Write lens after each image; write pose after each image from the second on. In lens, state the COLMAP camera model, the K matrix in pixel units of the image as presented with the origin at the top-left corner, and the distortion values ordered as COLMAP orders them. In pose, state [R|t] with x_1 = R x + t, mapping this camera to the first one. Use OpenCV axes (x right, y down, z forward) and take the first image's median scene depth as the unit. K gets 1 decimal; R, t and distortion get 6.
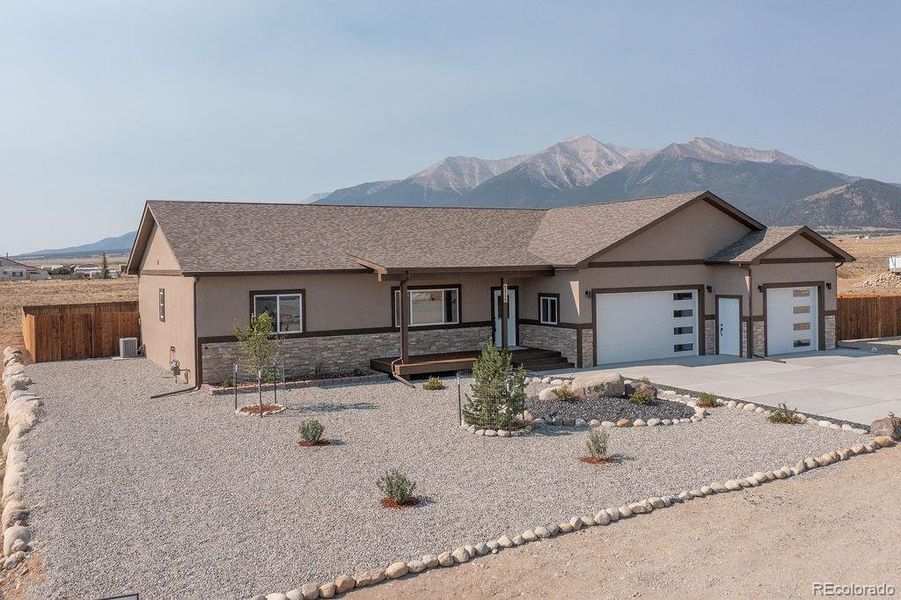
lens RADIAL K [[785.7, 0, 416.8], [0, 785.7, 280.9], [0, 0, 1]] dist [-0.008136, -0.004160]
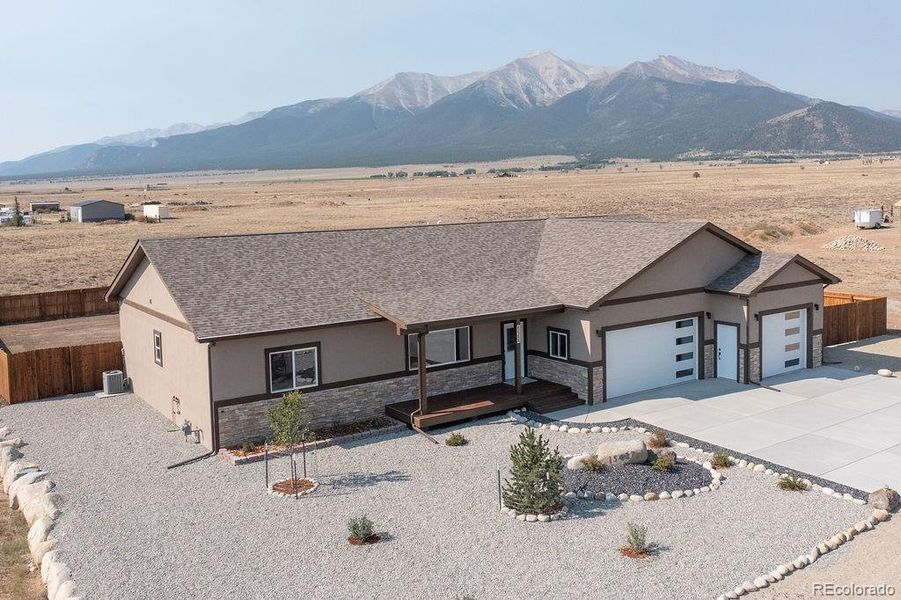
lens RADIAL K [[846.3, 0, 480.6], [0, 846.3, 260.7], [0, 0, 1]] dist [-0.009562, 0.000000]
pose [[0.990936, -0.016129, 0.133365, -0.073126], [0.007784, 0.997992, 0.062855, -0.136706], [-0.134111, -0.061247, 0.989072, -0.056250]]
